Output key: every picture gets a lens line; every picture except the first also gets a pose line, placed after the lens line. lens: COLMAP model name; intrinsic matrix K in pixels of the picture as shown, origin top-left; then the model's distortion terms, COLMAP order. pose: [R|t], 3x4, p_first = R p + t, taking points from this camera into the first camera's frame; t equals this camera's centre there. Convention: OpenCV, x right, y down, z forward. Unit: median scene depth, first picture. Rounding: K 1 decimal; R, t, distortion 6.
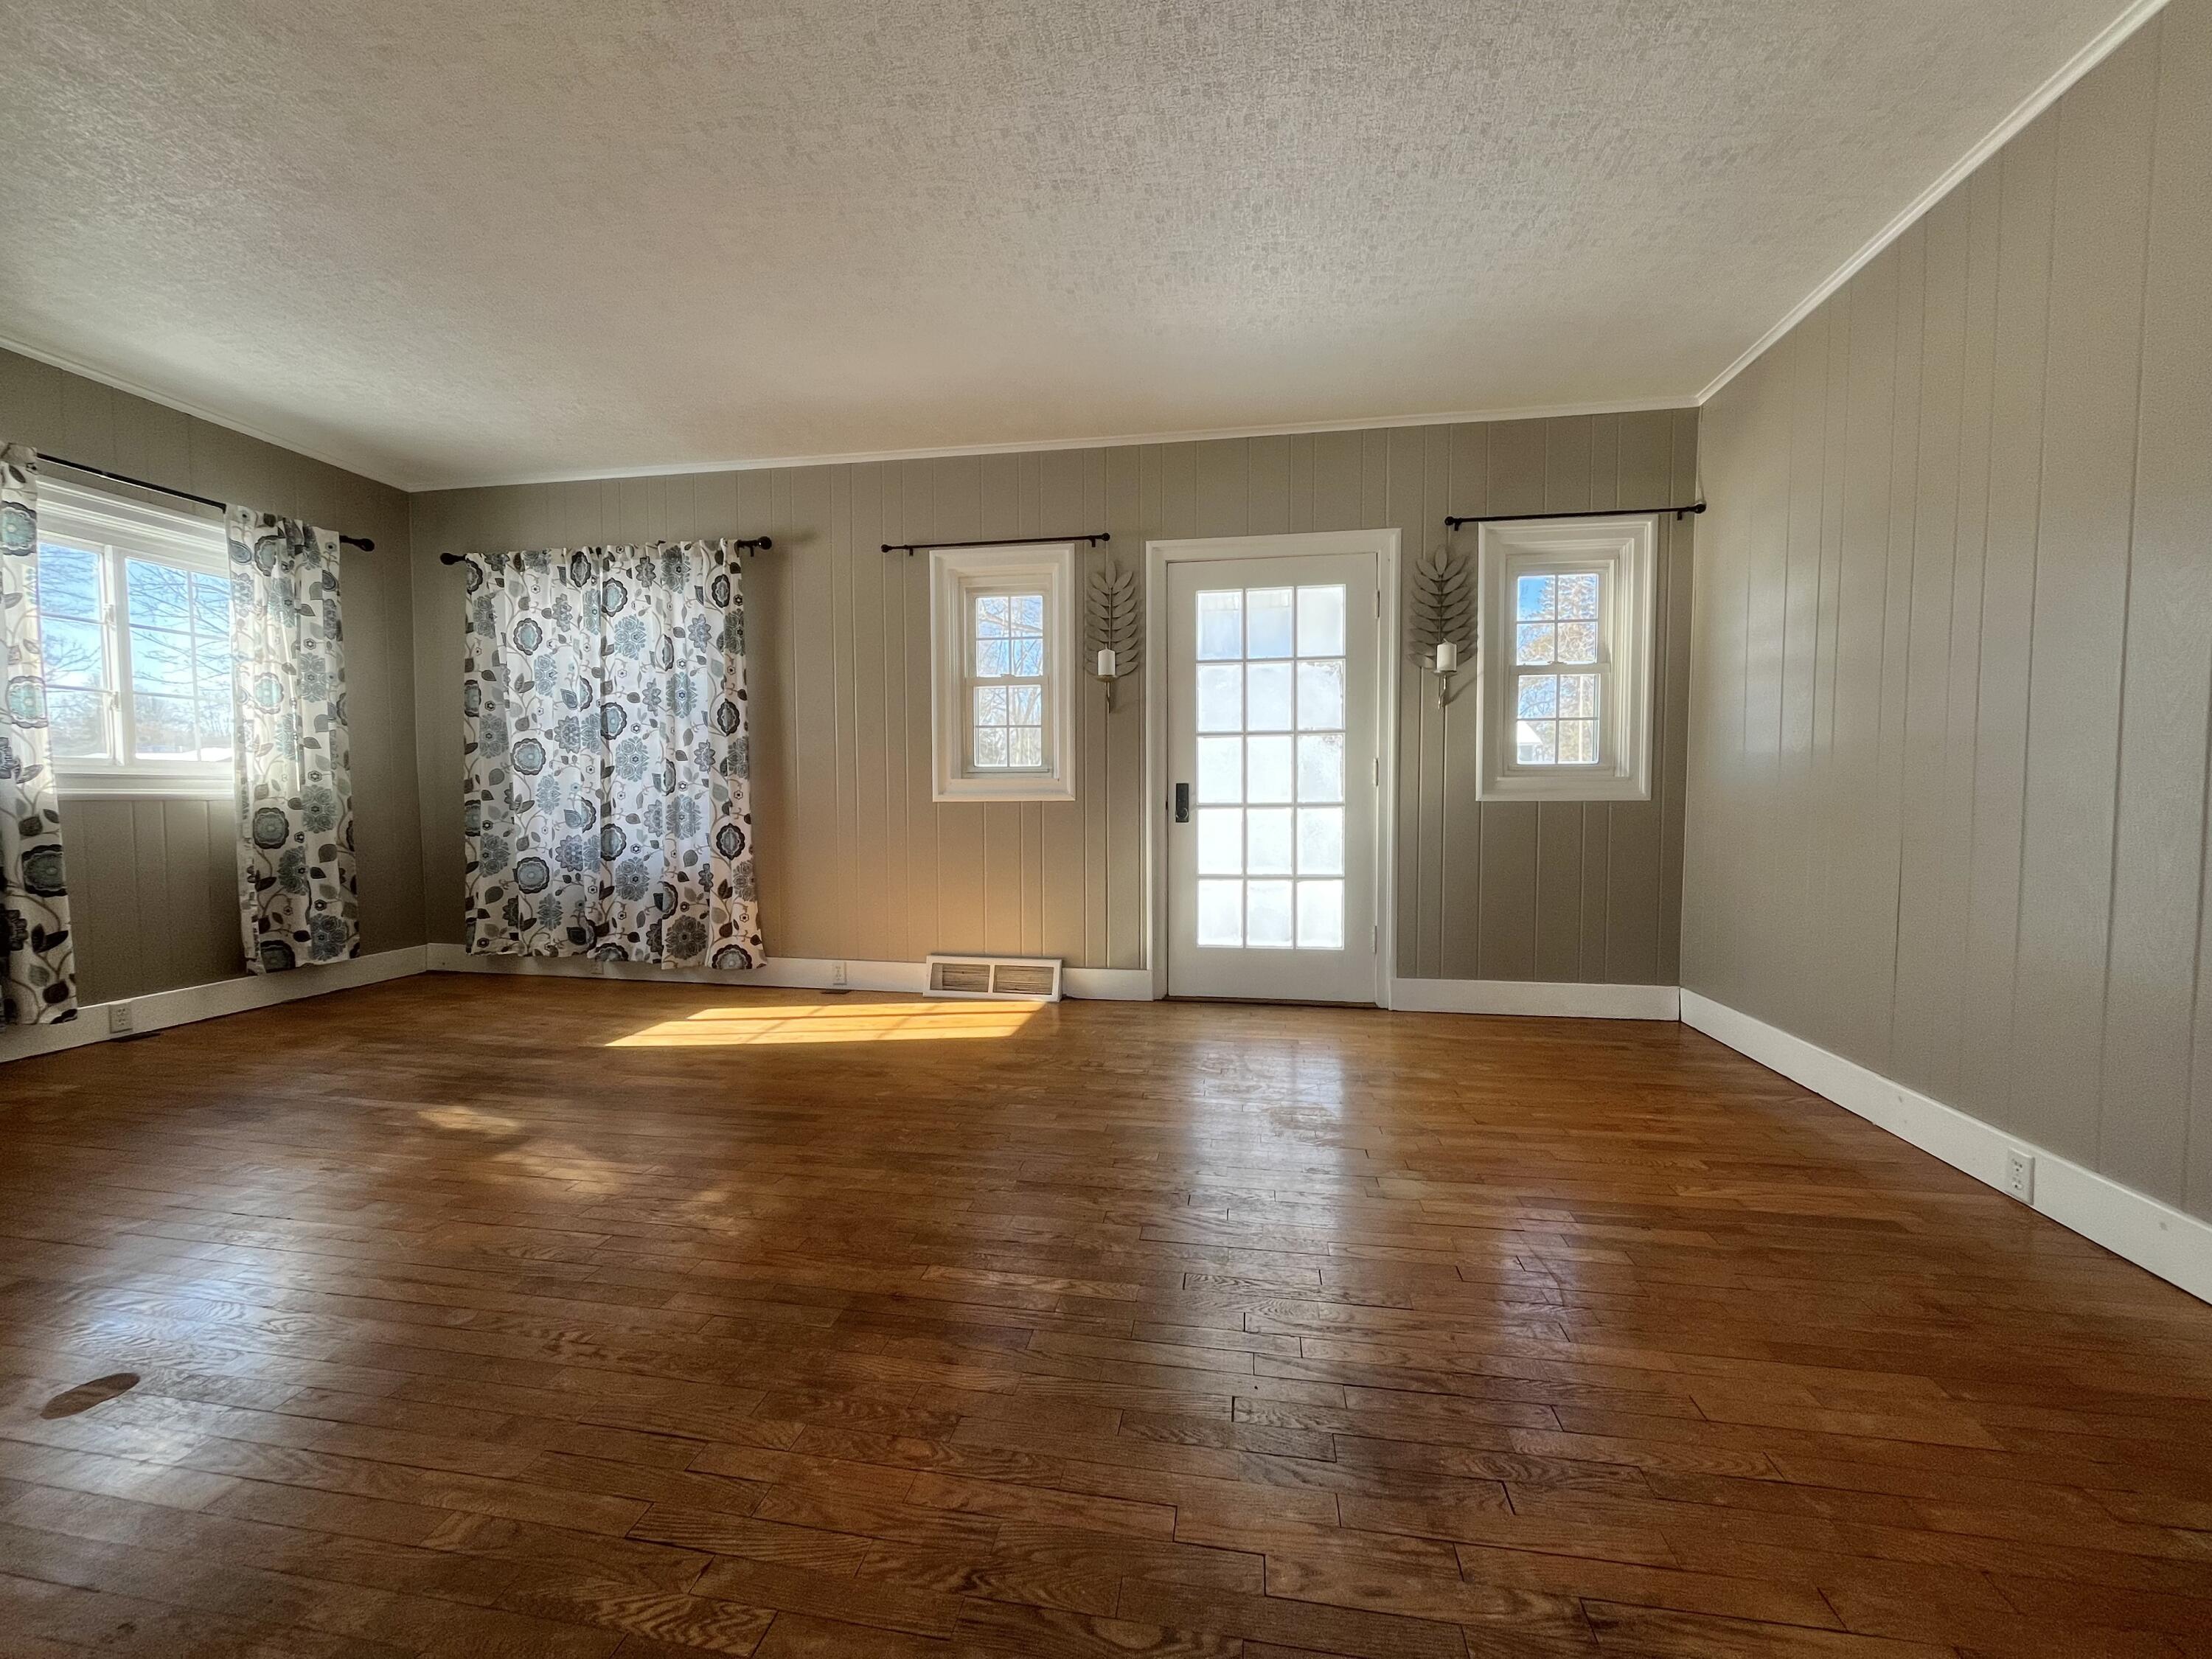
lens RADIAL K [[889.6, 0, 1107.5], [0, 889.6, 841.5], [0, 0, 1]] dist [-0.002284, -0.000505]
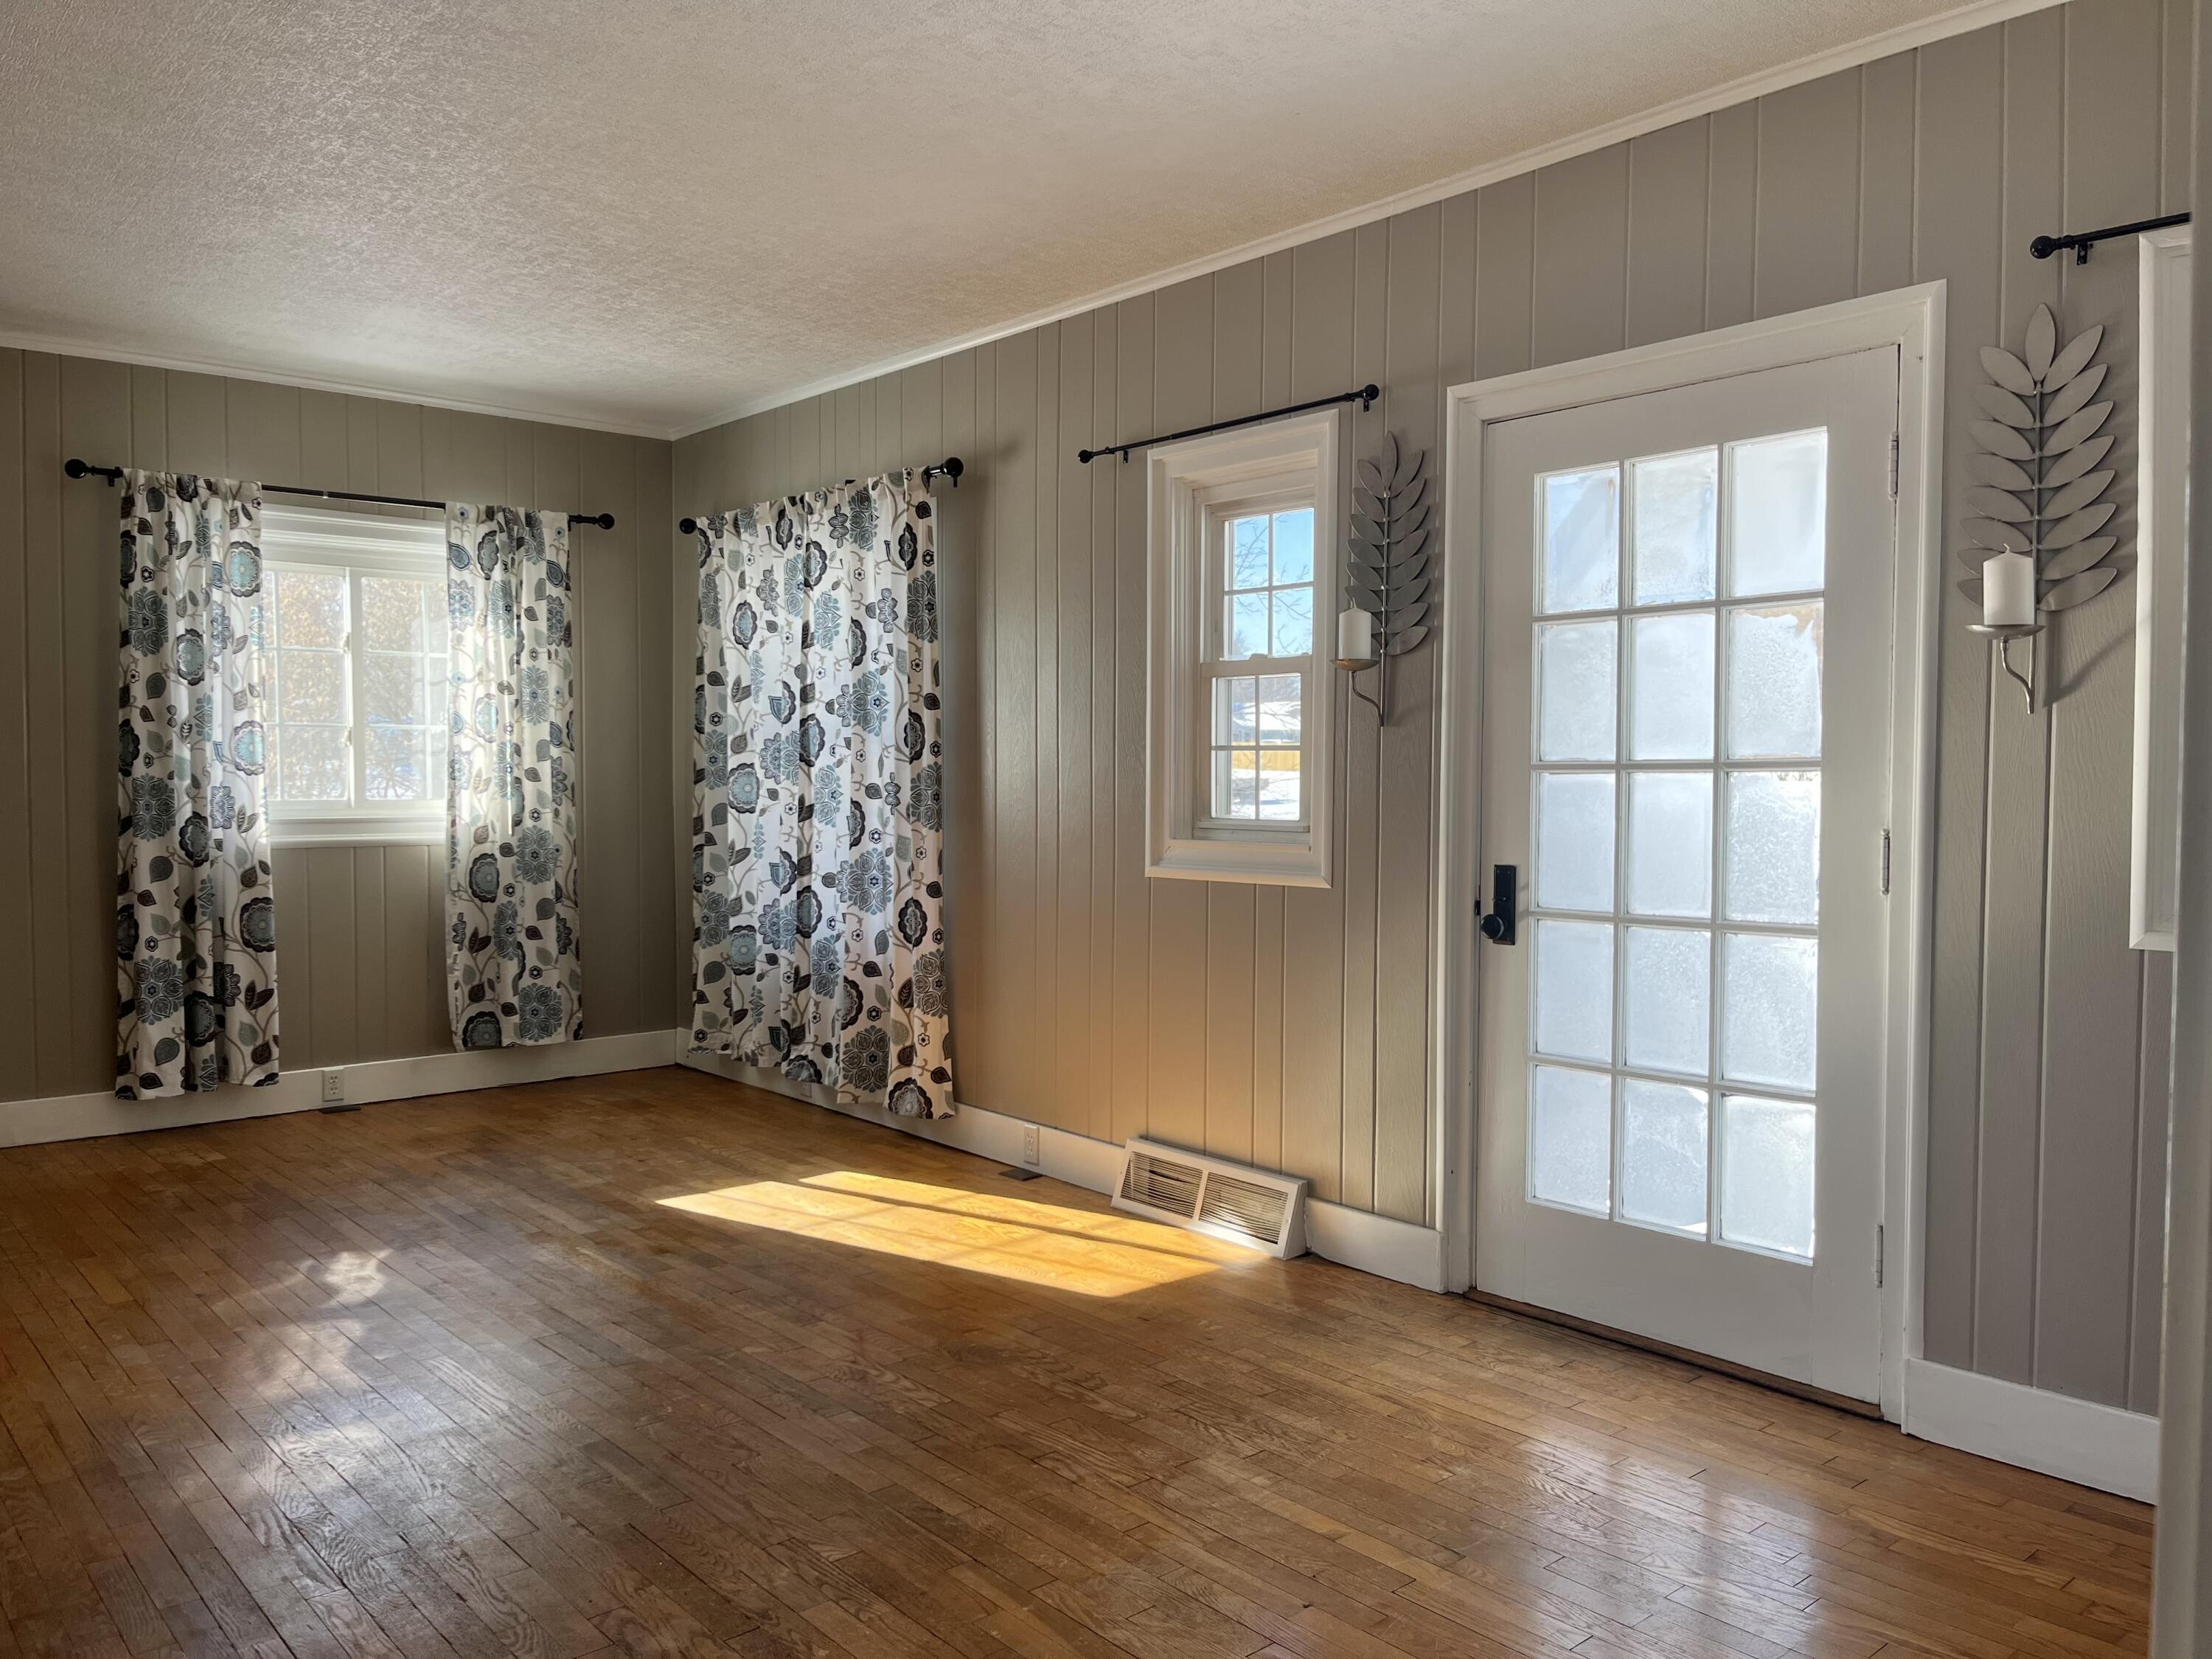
lens RADIAL K [[1676.2, 0, 1113.7], [0, 1676.2, 845.8], [0, 0, 1]] dist [0.040273, -0.006002]
pose [[0.771158, 0.031962, -0.635841, 0.499527], [-0.036662, 0.999311, 0.005769, -0.072323], [0.635588, 0.018862, 0.771798, 0.136207]]
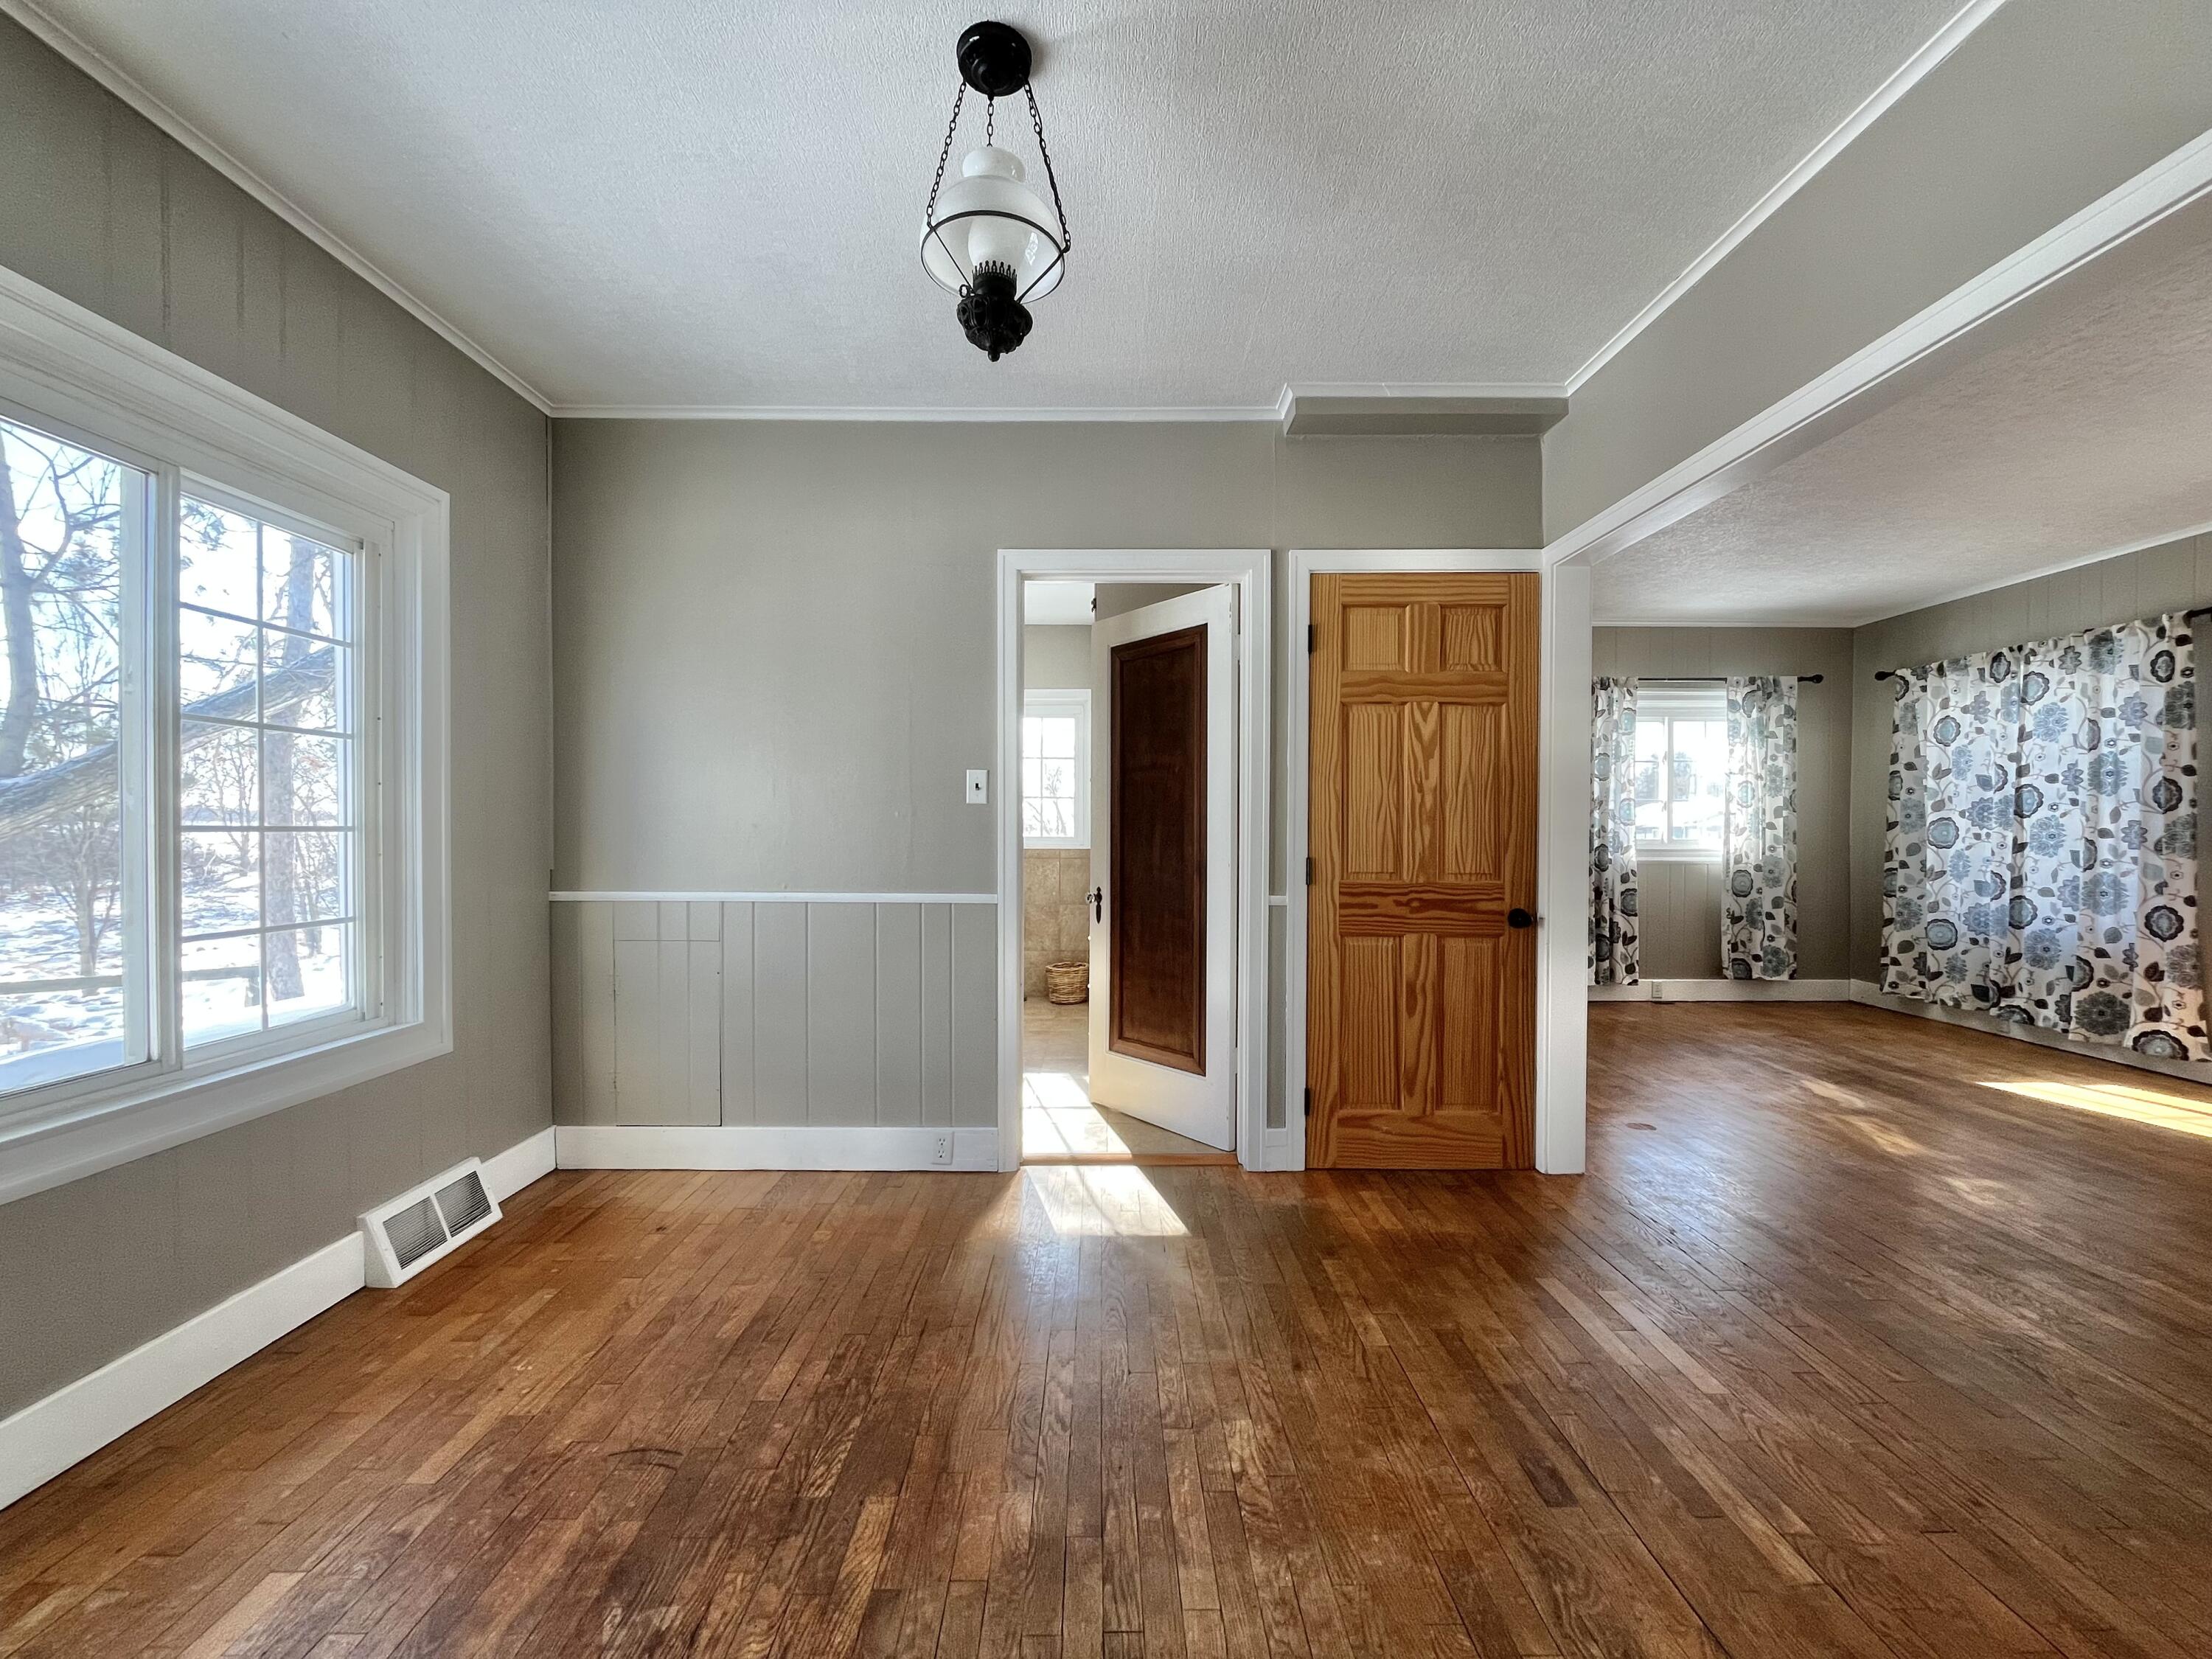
lens RADIAL K [[889.6, 0, 1100.8], [0, 889.6, 841.7], [0, 0, 1]] dist [-0.002284, -0.000505]
pose [[0.167861, 0.011687, -0.985741, 0.338694], [-0.053815, 0.998547, 0.002674, -0.029577], [0.984341, 0.052599, 0.168246, -0.309768]]
